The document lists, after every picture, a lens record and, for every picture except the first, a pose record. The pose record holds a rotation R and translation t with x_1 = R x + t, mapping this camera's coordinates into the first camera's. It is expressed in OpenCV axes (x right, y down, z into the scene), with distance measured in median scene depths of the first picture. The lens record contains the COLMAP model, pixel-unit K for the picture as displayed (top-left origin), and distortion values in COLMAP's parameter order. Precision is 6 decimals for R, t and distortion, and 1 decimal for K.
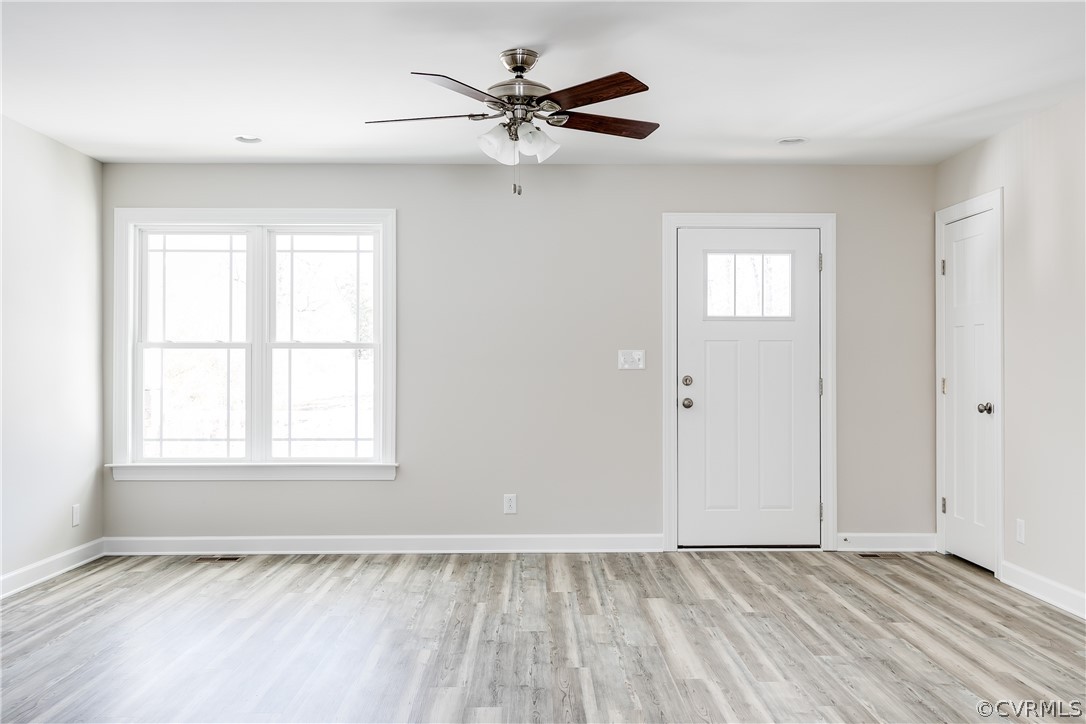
lens RADIAL K [[932.8, 0, 552.2], [0, 932.8, 360.9], [0, 0, 1]] dist [0.006159, 0.001345]
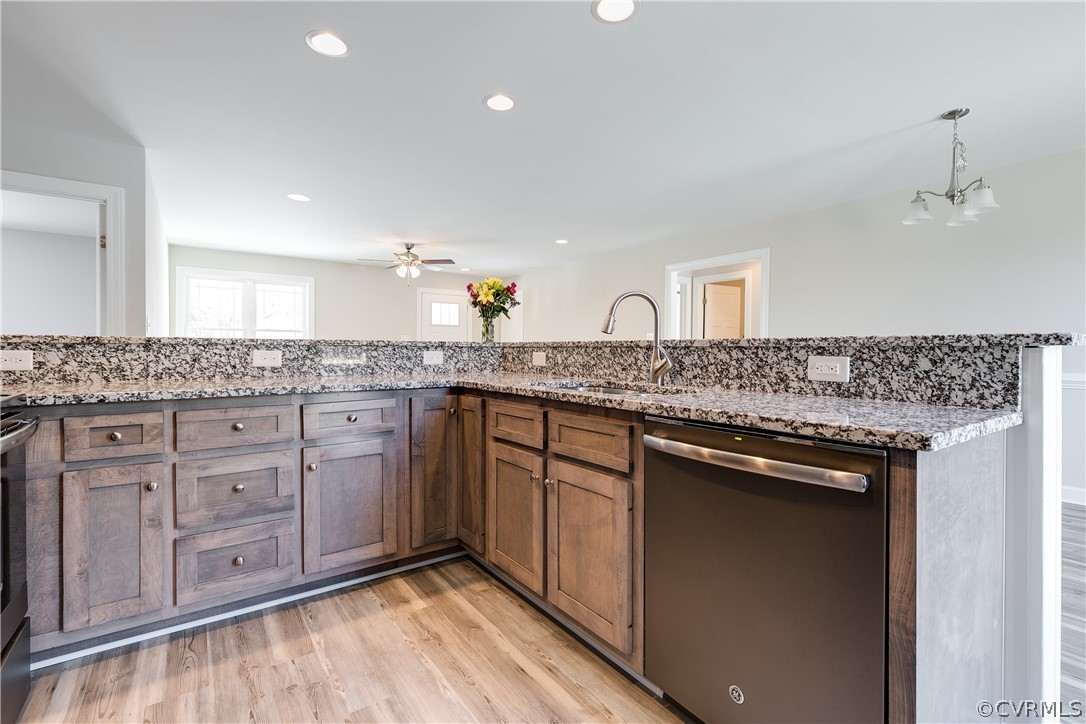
lens RADIAL K [[494.4, 0, 548.6], [0, 494.4, 359.0], [0, 0, 1]] dist [0.016436, -0.003881]
pose [[0.822431, -0.003138, 0.568856, -0.424809], [-0.013614, 0.999590, 0.025198, 0.015376], [-0.568702, -0.028468, 0.822051, -0.487161]]
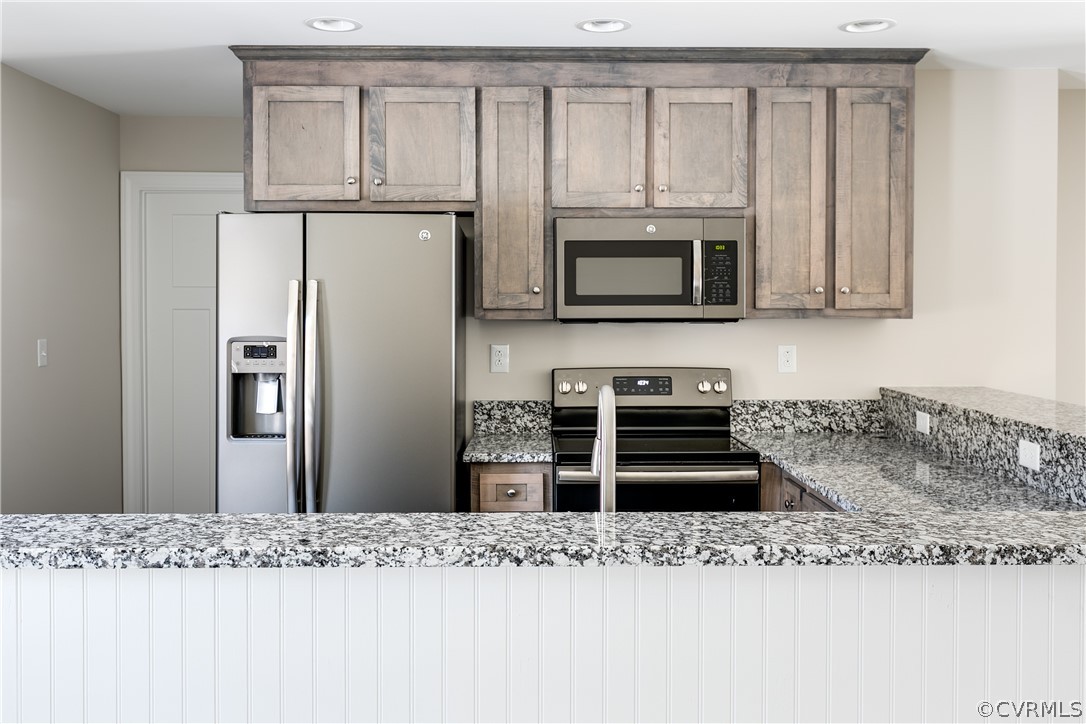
lens RADIAL K [[1052.0, 0, 571.9], [0, 1052.0, 324.0], [0, 0, 1]] dist [0.004682, 0.000000]
pose [[0.002074, 0.026112, -0.999657, 0.187282], [0.011131, 0.999596, 0.026134, -0.059260], [0.999936, -0.011181, 0.001783, -0.236959]]
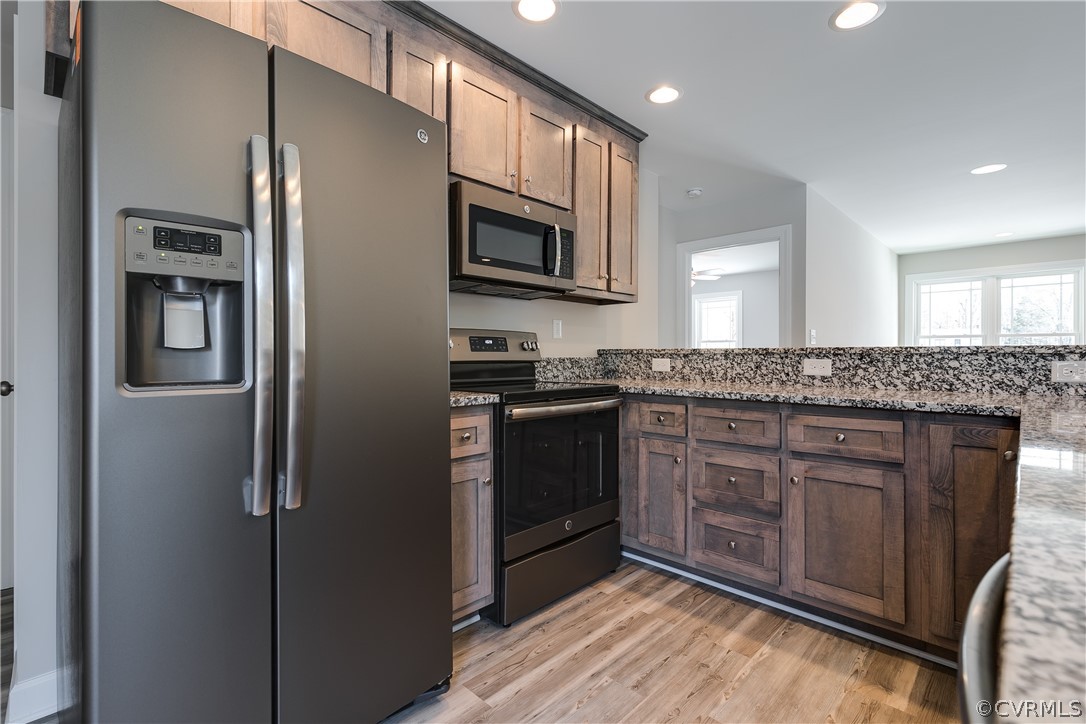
lens RADIAL K [[494.4, 0, 539.2], [0, 494.4, 354.1], [0, 0, 1]] dist [0.016436, -0.003881]
pose [[0.703165, 0.002478, -0.711022, -0.241973], [0.003308, 0.999972, 0.006757, 0.013992], [0.711019, -0.007103, 0.703137, -0.467711]]
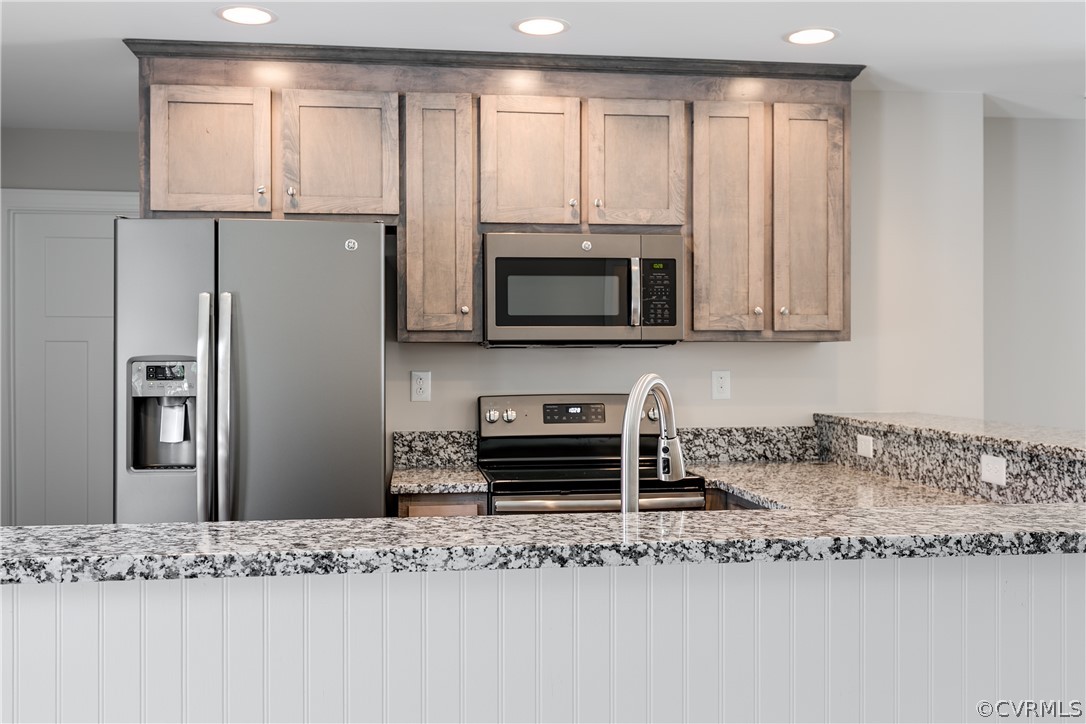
lens RADIAL K [[1052.0, 0, 562.2], [0, 1052.0, 369.0], [0, 0, 1]] dist [0.004682, 0.000000]
pose [[0.117713, 0.014877, -0.992936, 0.142859], [0.013000, 0.999779, 0.016520, -0.035912], [0.992963, -0.014853, 0.117494, -0.278910]]
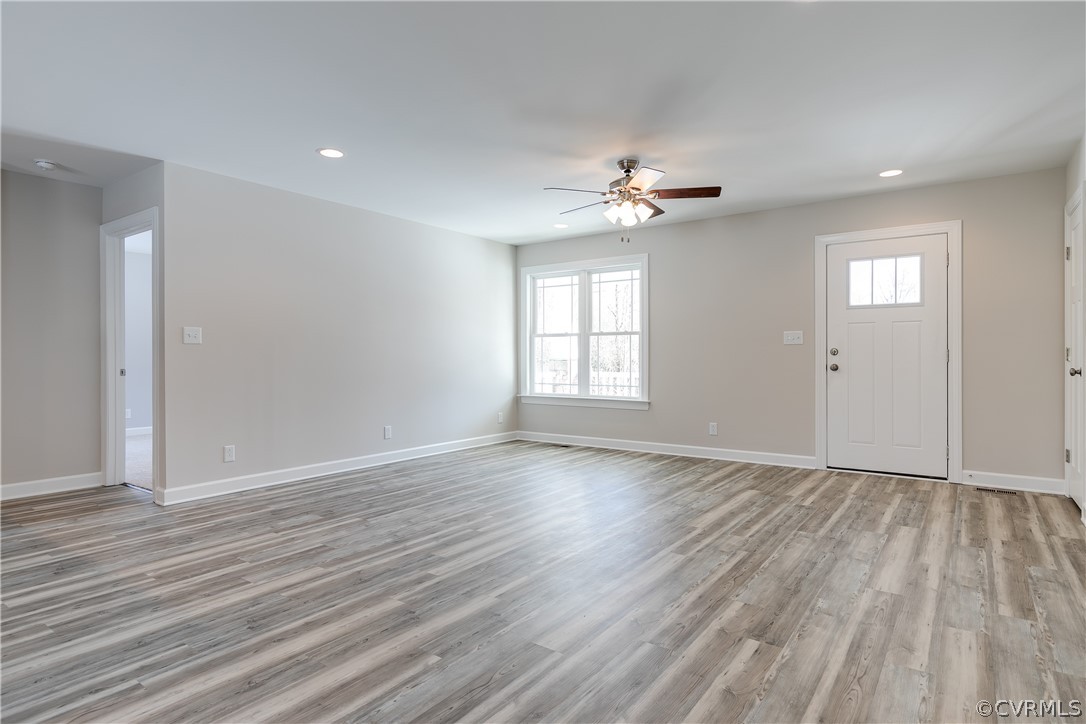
lens RADIAL K [[600.2, 0, 549.5], [0, 600.2, 358.7], [0, 0, 1]] dist [0.014206, -0.004103]
pose [[0.801909, 0.000419, -0.597446, 0.359969], [0.007889, 0.999905, 0.011290, 0.018655], [0.597394, -0.013767, 0.801830, -0.000230]]
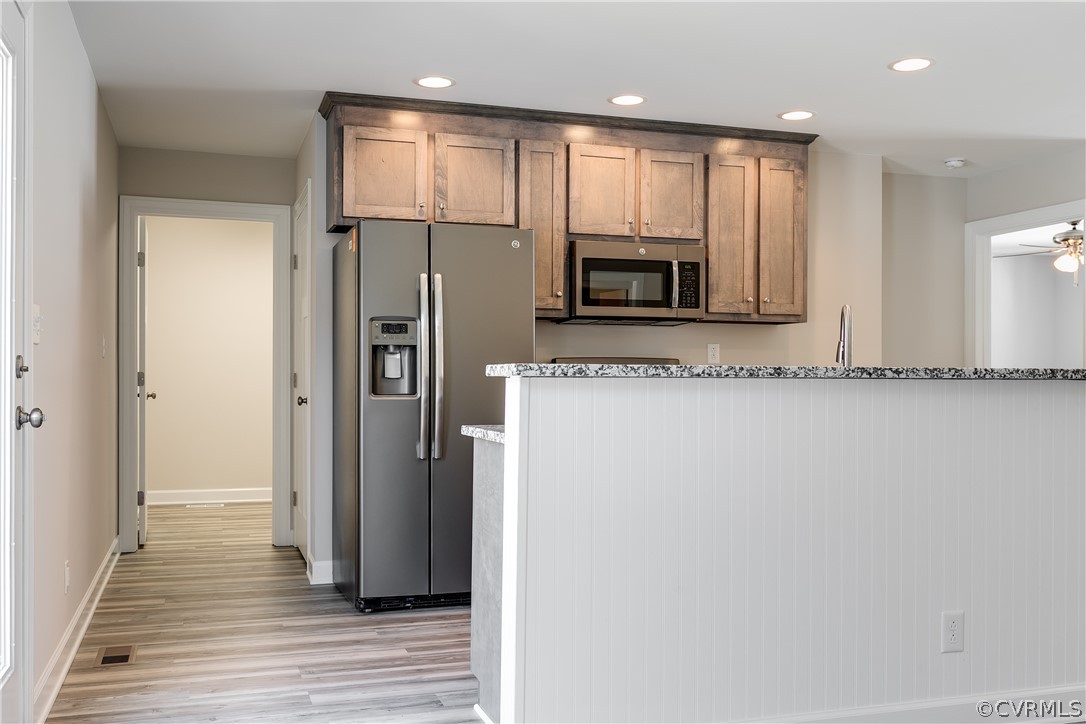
lens RADIAL K [[1024.3, 0, 529.8], [0, 1024.3, 373.0], [0, 0, 1]] dist [0.006458, 0.000000]
pose [[0.291751, -0.003330, -0.956489, 0.350354], [0.006072, 0.999980, -0.001630, 0.010528], [0.956475, -0.005332, 0.291765, -0.565699]]
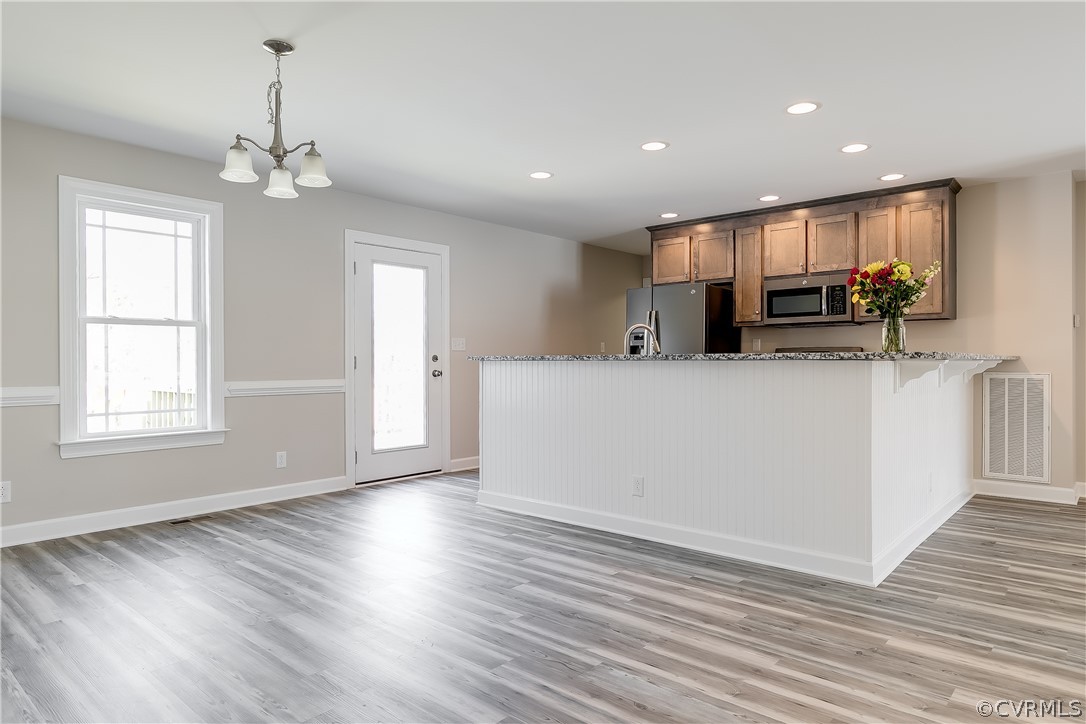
lens RADIAL K [[647.6, 0, 534.9], [0, 647.6, 361.4], [0, 0, 1]] dist [0.004485, 0.000869]
pose [[-0.682115, 0.000411, -0.731244, 0.472344], [0.008198, 0.999941, -0.007086, 0.020085], [0.731199, -0.010828, -0.682079, 0.198016]]
